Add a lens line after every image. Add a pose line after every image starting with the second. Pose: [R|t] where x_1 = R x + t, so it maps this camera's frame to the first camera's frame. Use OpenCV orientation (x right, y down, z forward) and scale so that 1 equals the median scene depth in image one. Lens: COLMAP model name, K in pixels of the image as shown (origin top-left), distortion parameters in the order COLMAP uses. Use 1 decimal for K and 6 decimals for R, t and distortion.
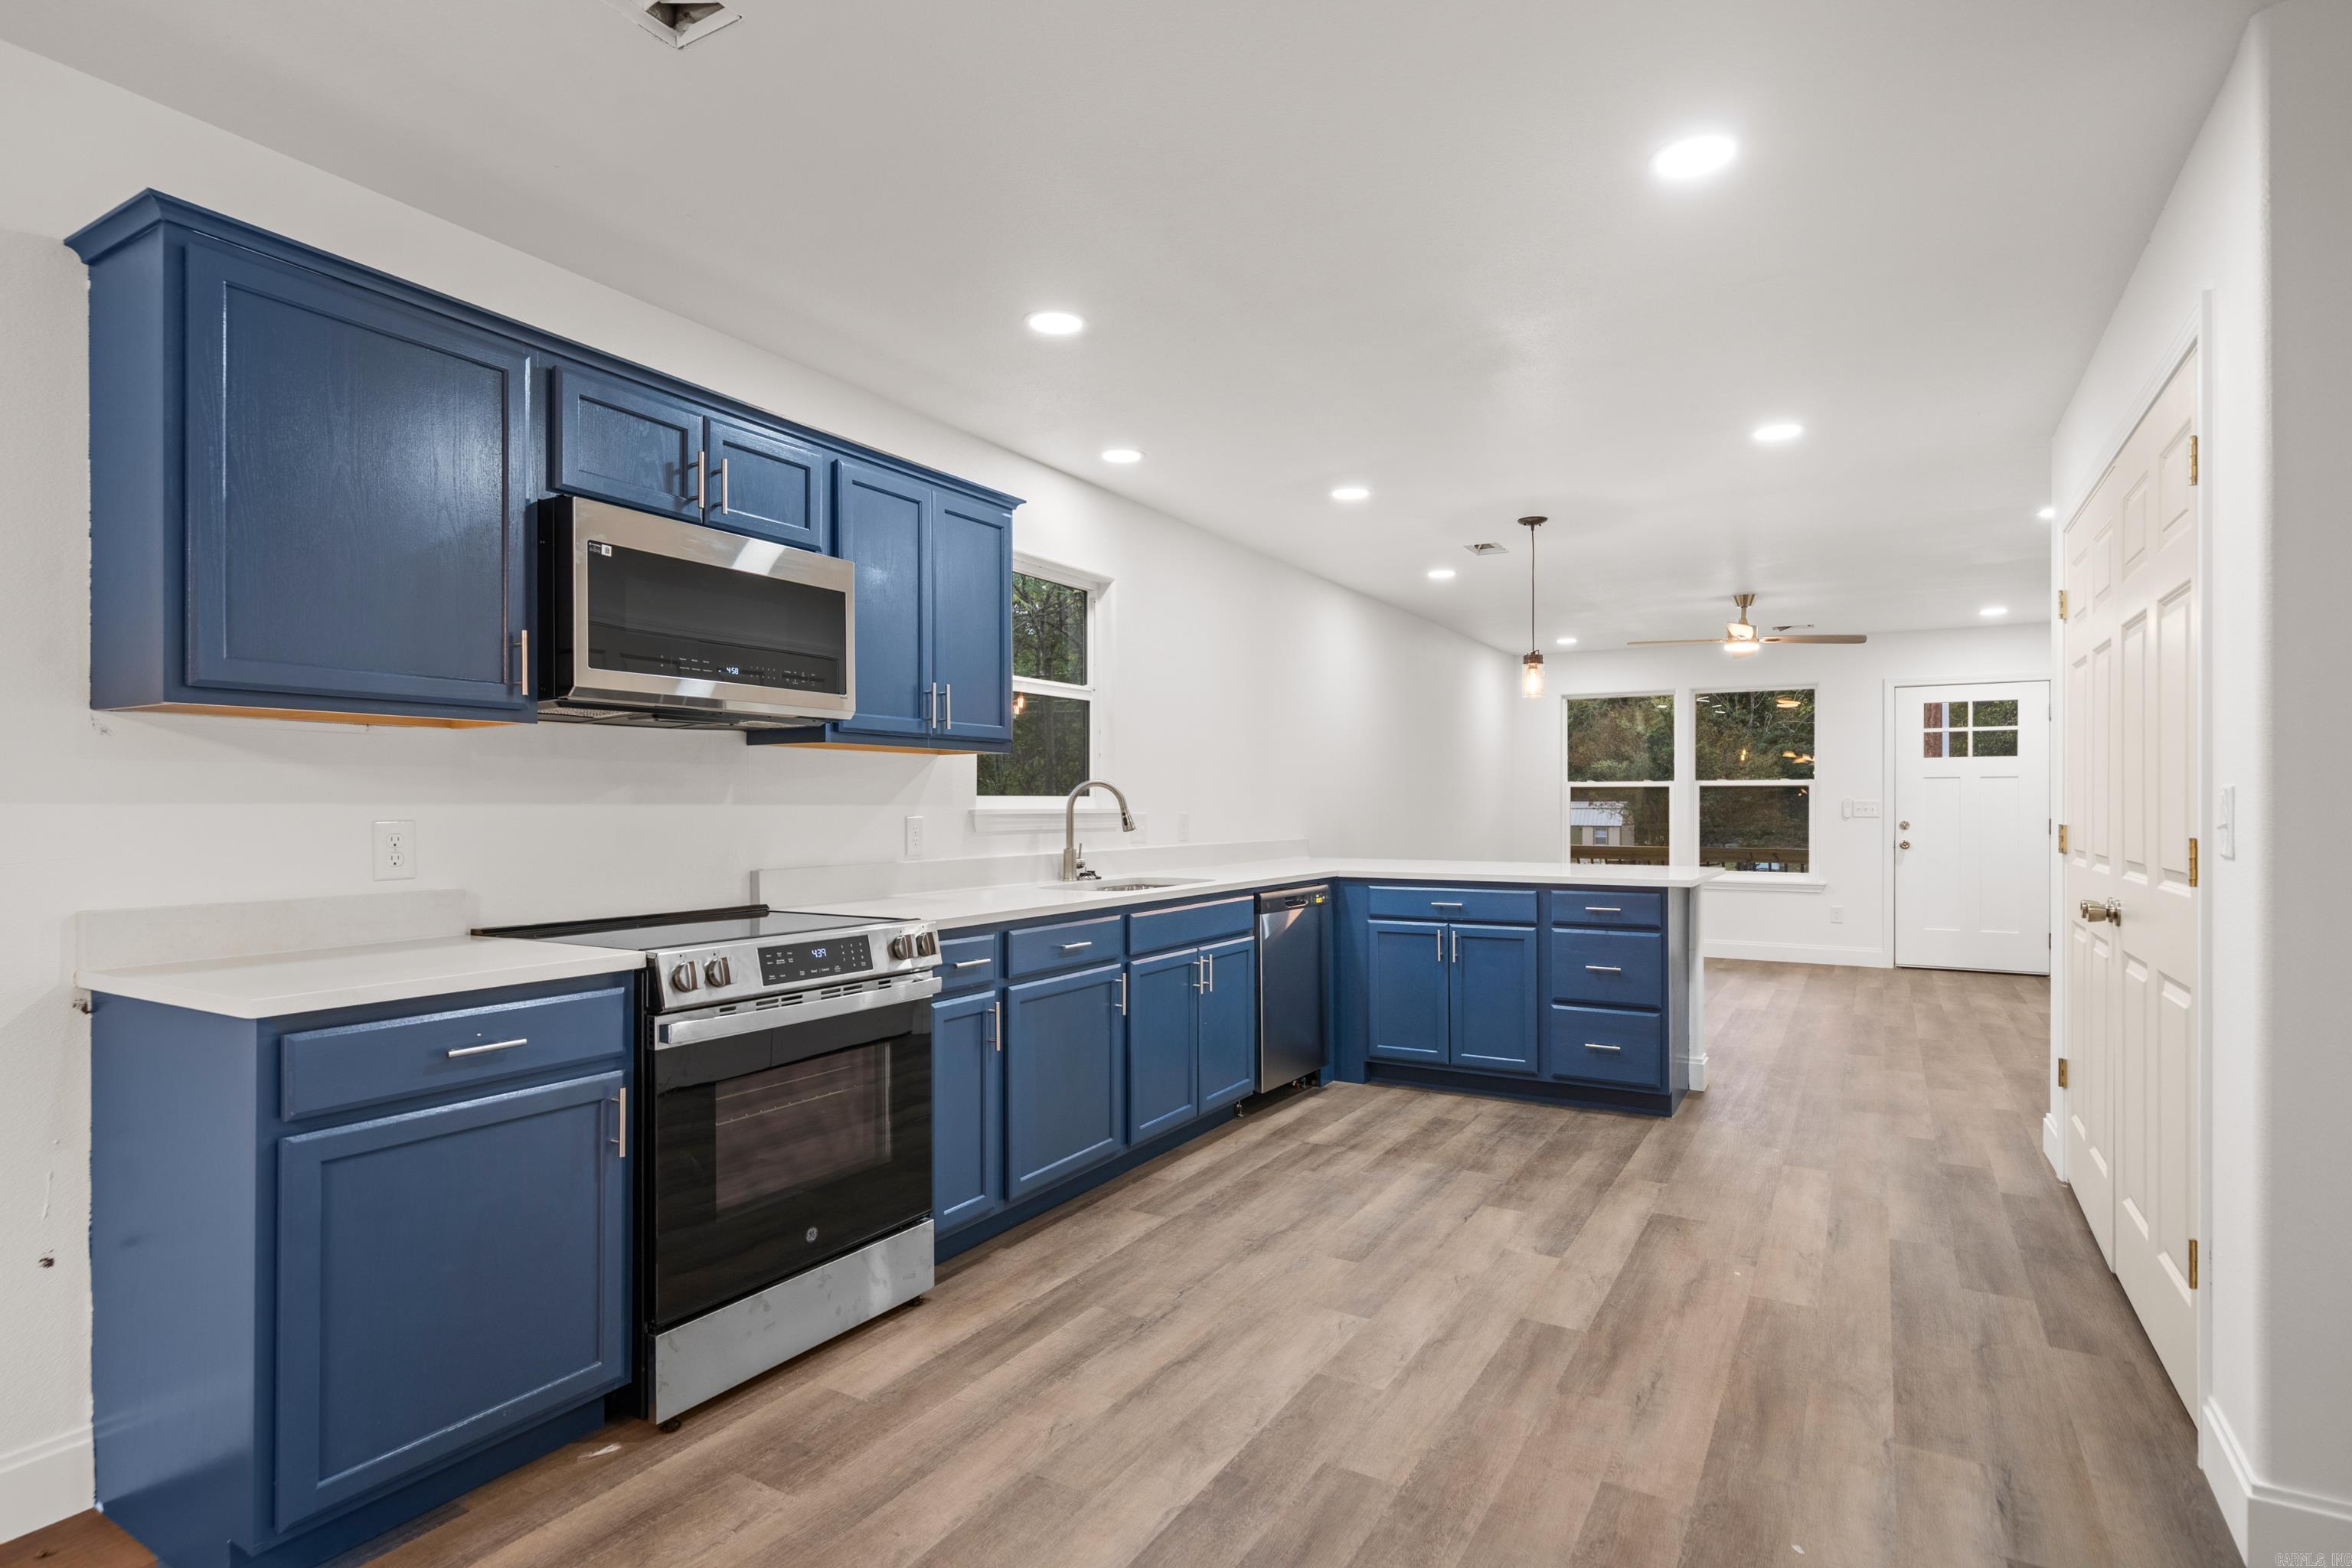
lens RADIAL K [[1179.3, 0, 1176.0], [0, 1179.3, 807.4], [0, 0, 1]] dist [-0.002108, 0.000381]
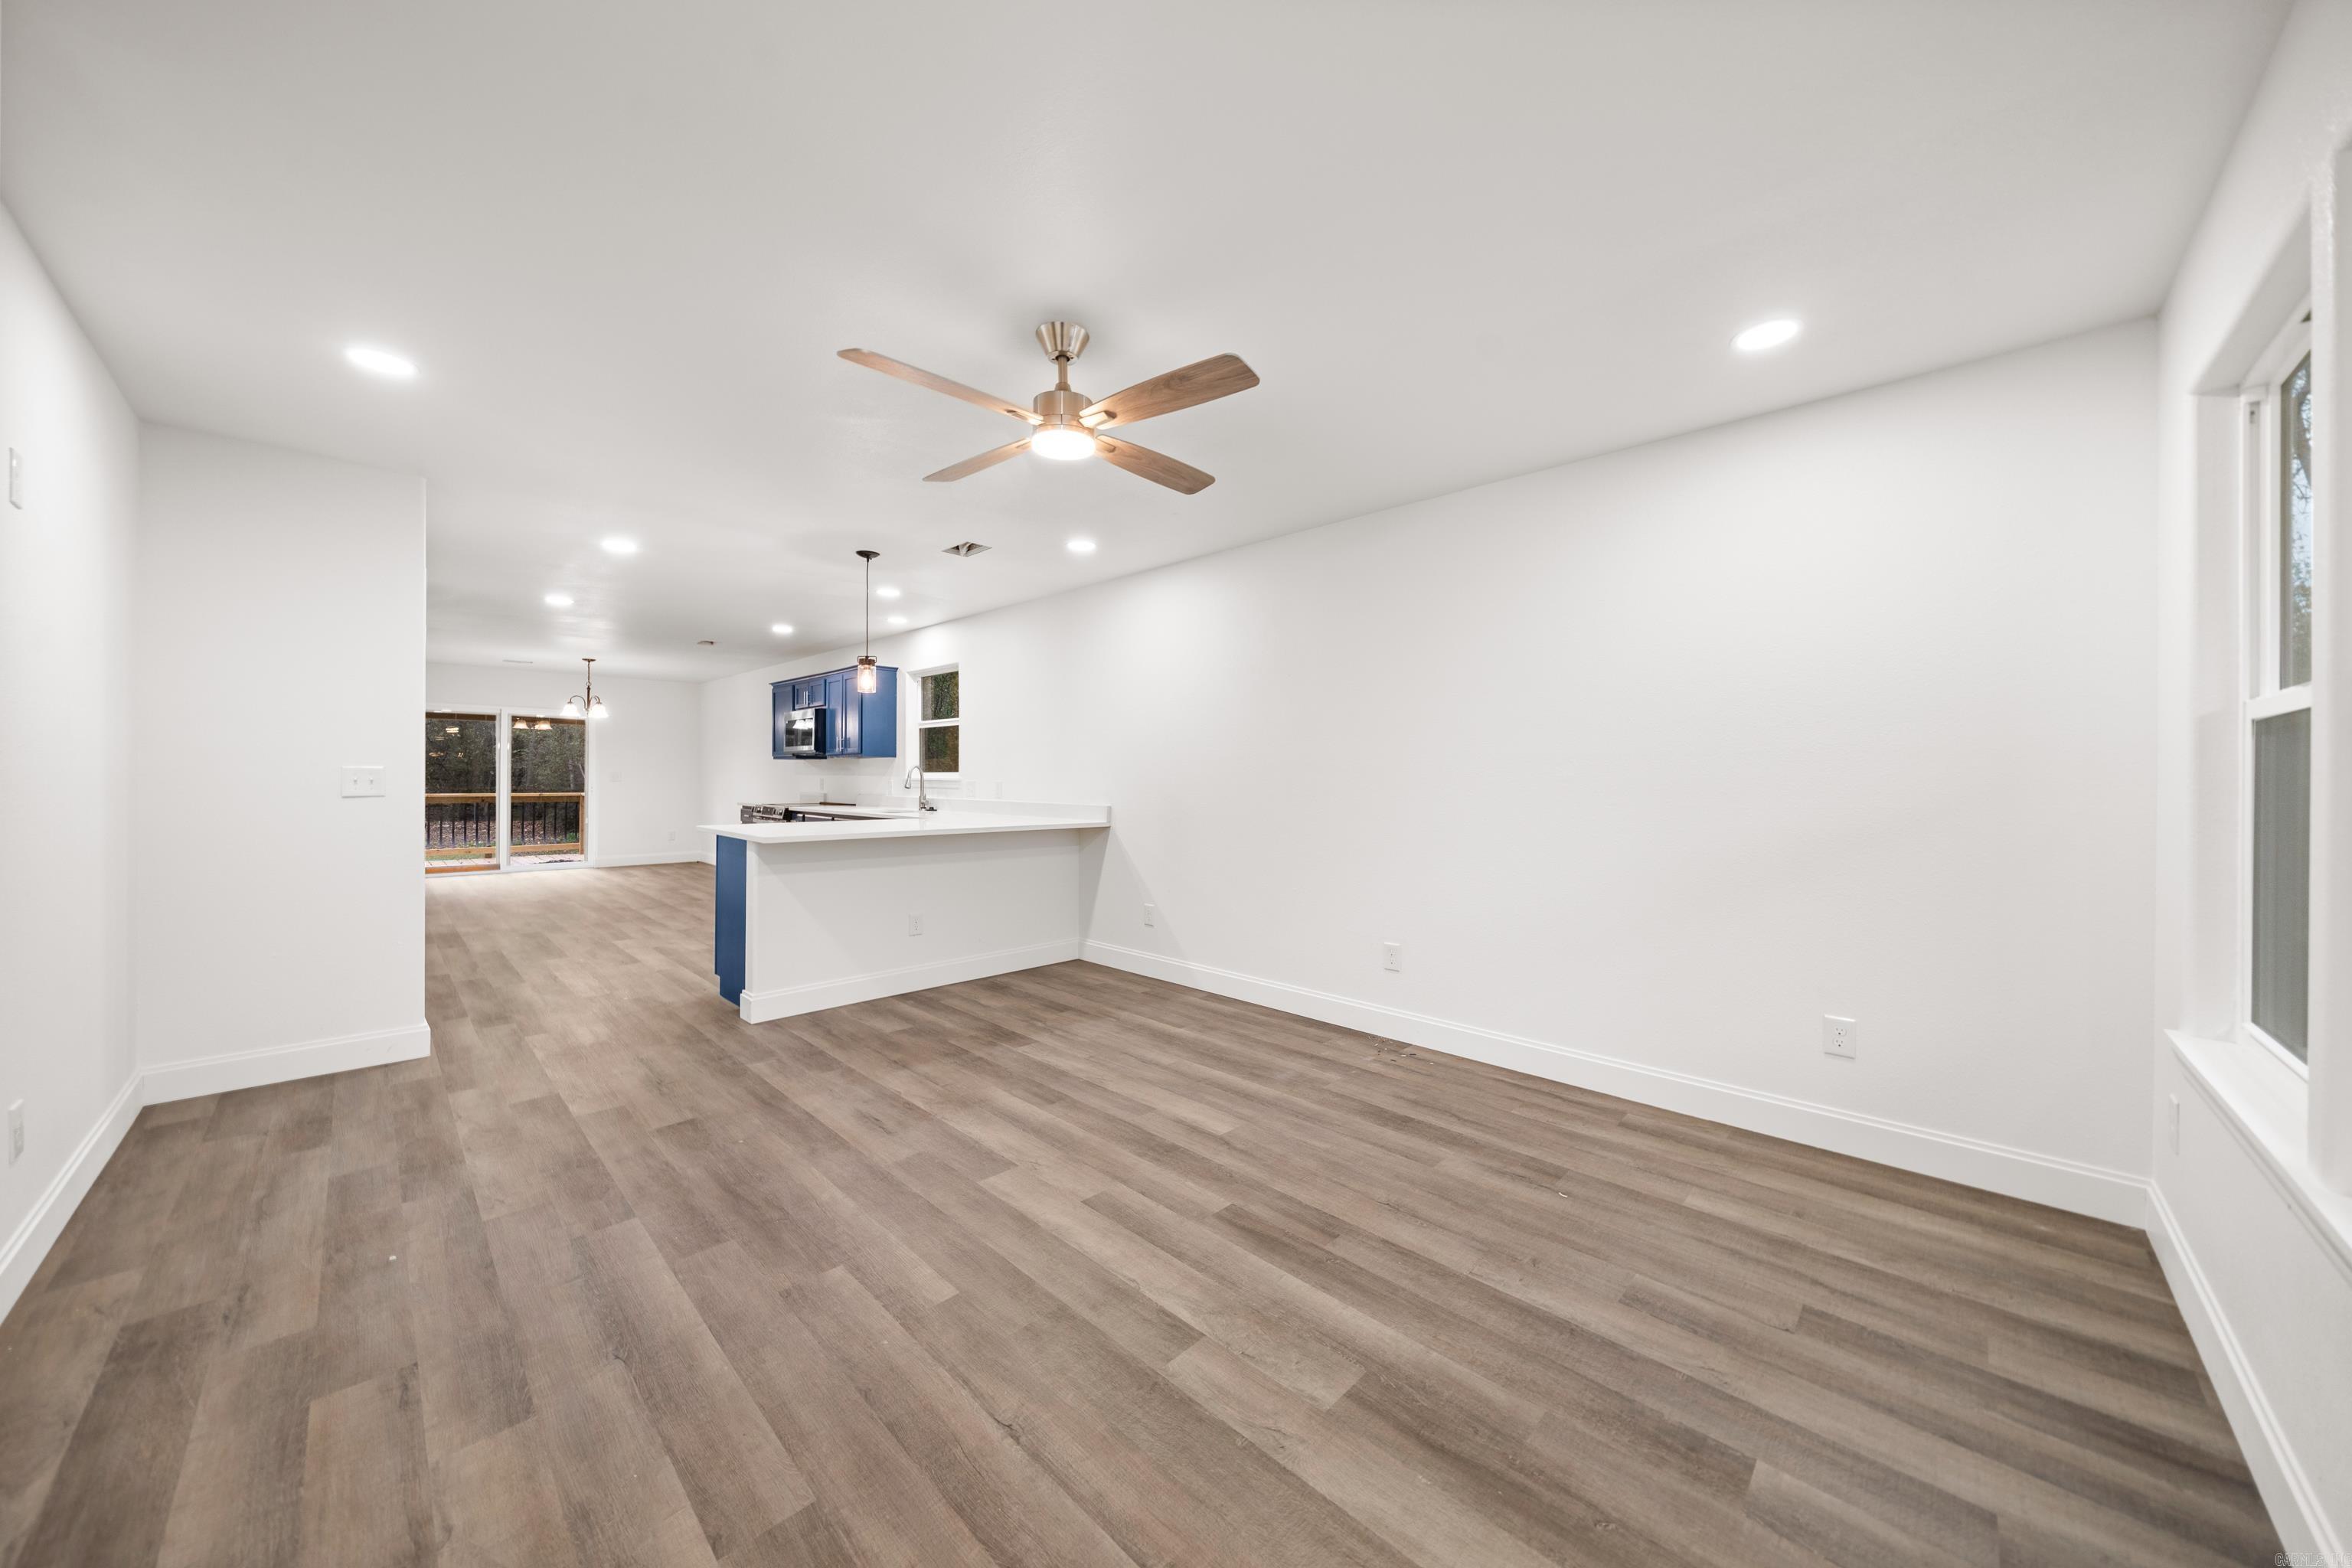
lens RADIAL K [[788.0, 0, 1166.6], [0, 788.0, 782.5], [0, 0, 1]] dist [-0.004951, 0.000180]
pose [[-0.229629, 0.007998, -0.973245, 1.827861], [-0.009720, 0.999898, 0.010510, -0.016084], [0.973230, 0.011873, -0.229528, 2.607835]]
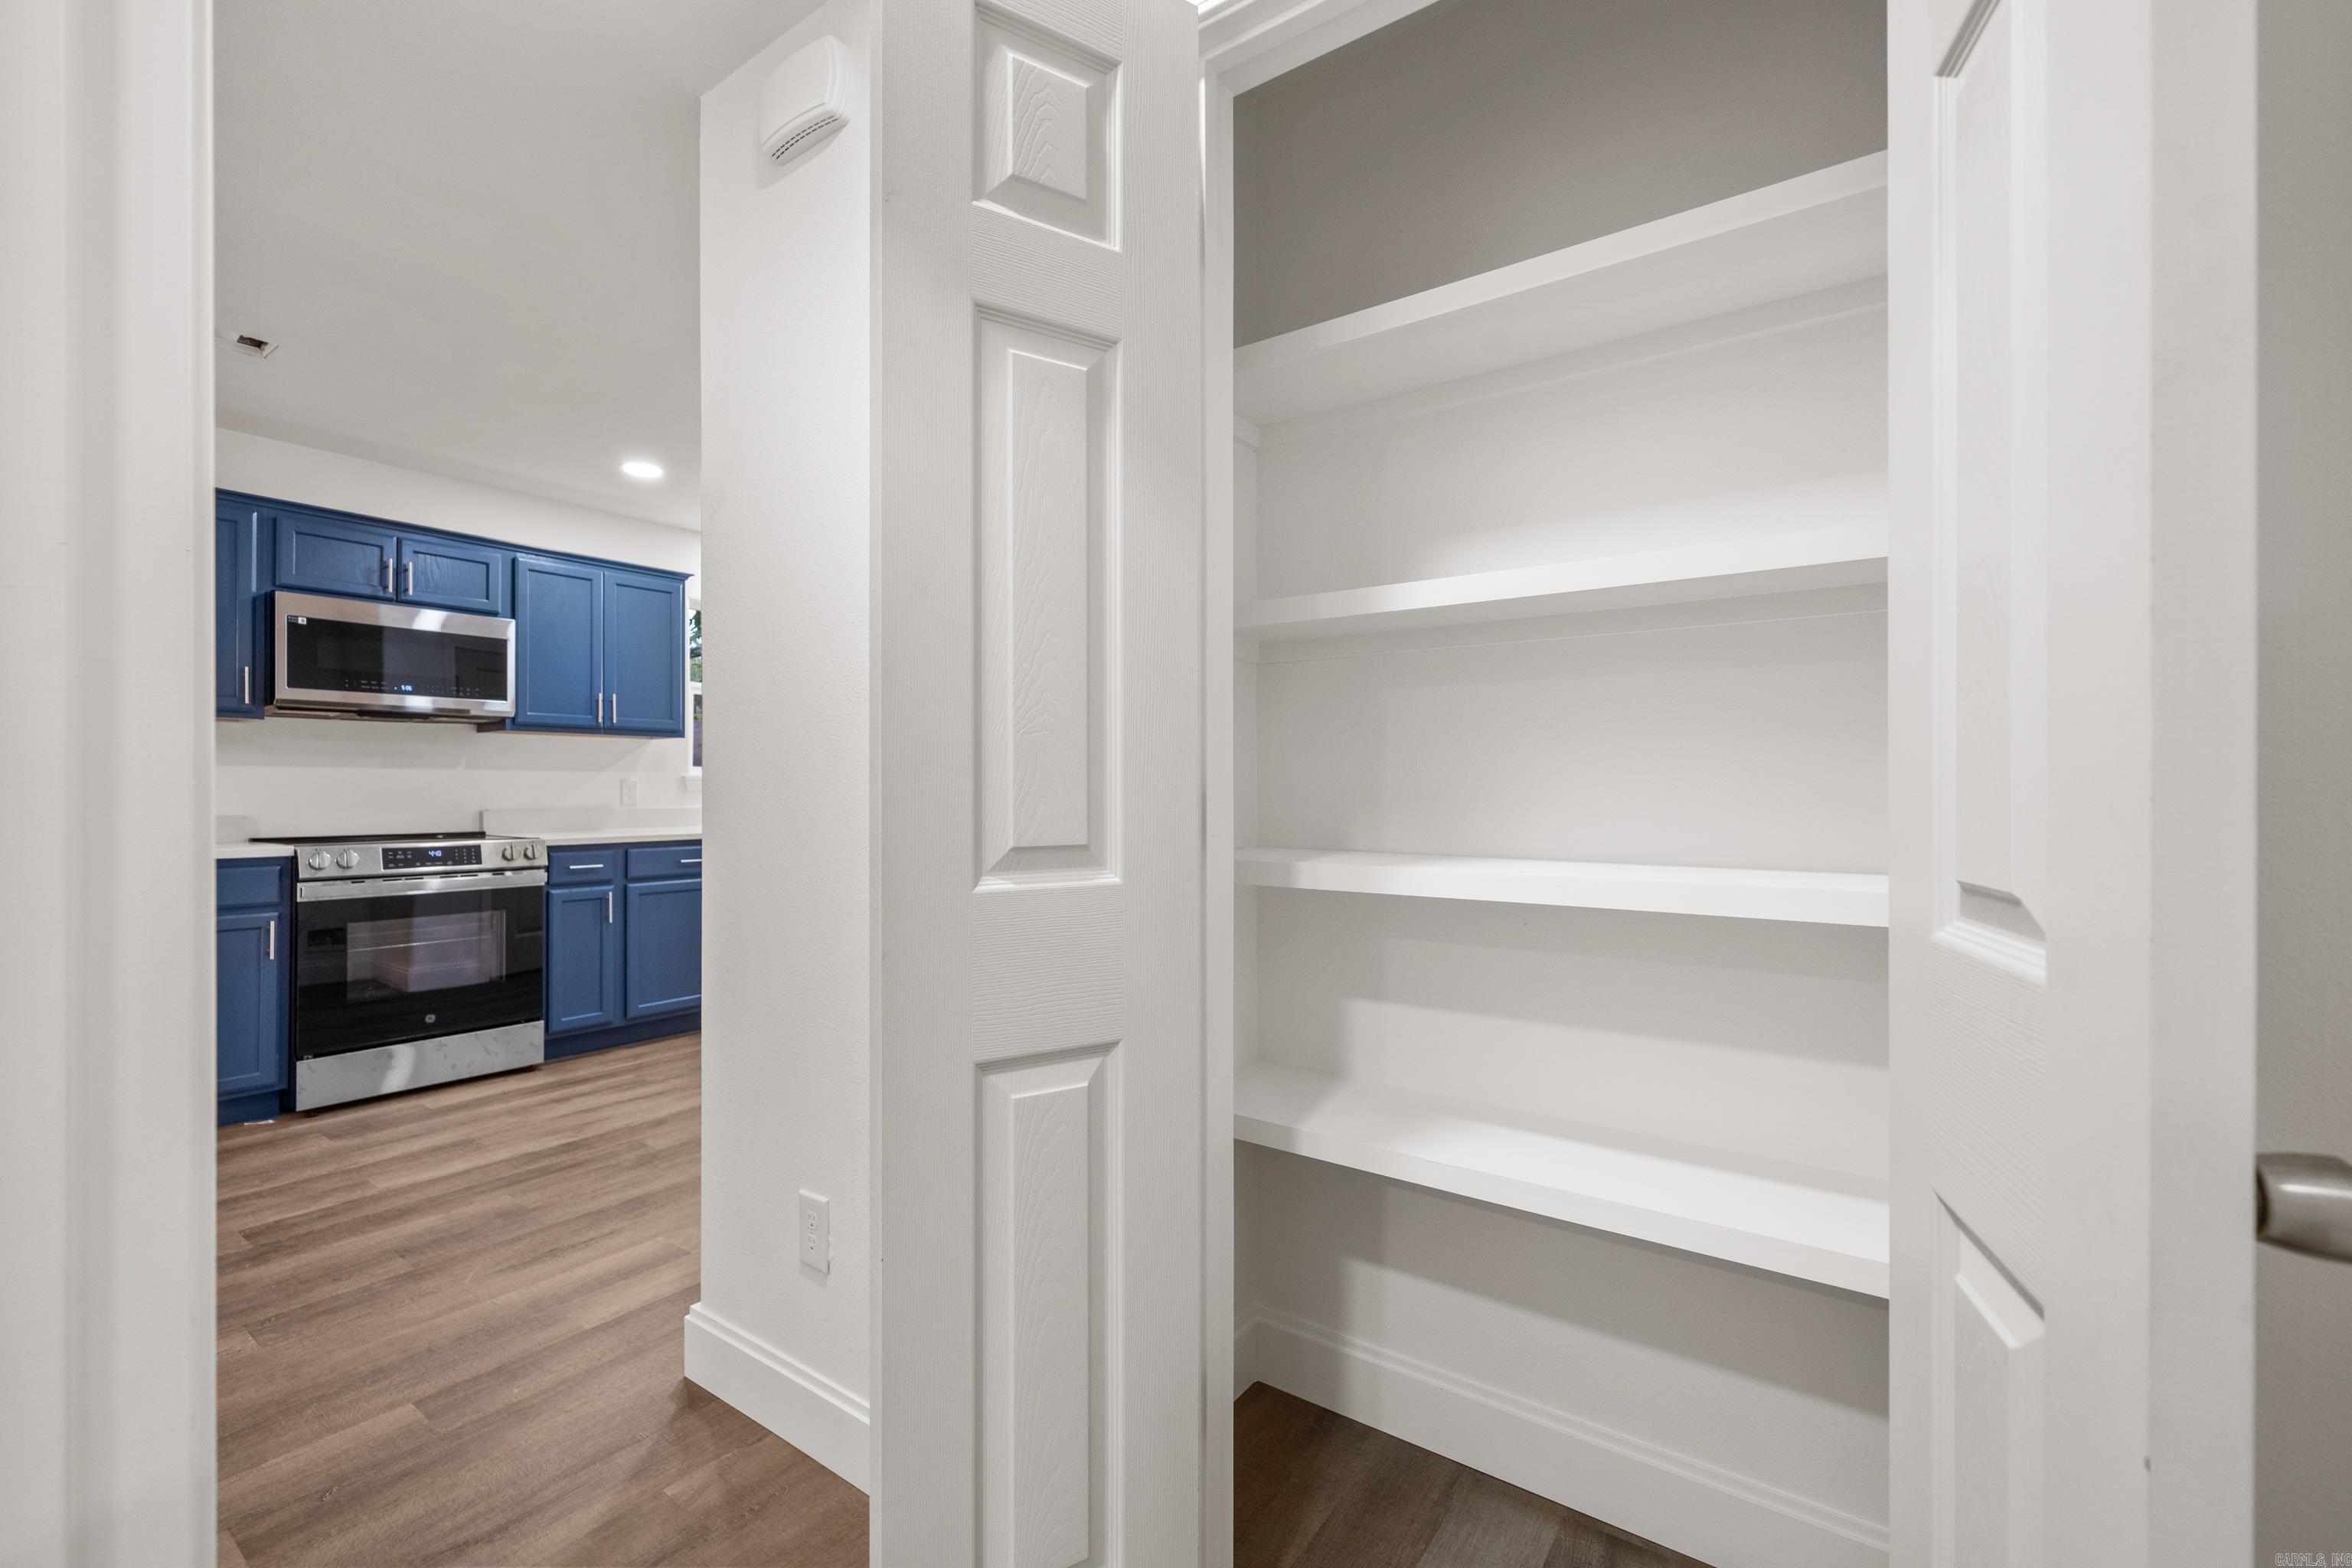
lens RADIAL K [[999.1, 0, 1176.0], [0, 999.1, 784.0], [0, 0, 1]] dist [0.003383, 0.000344]
pose [[0.996127, 0.005170, -0.087775, 0.763353], [-0.005514, 0.999978, -0.003681, 0.019039], [0.087754, 0.004150, 0.996134, -0.300414]]
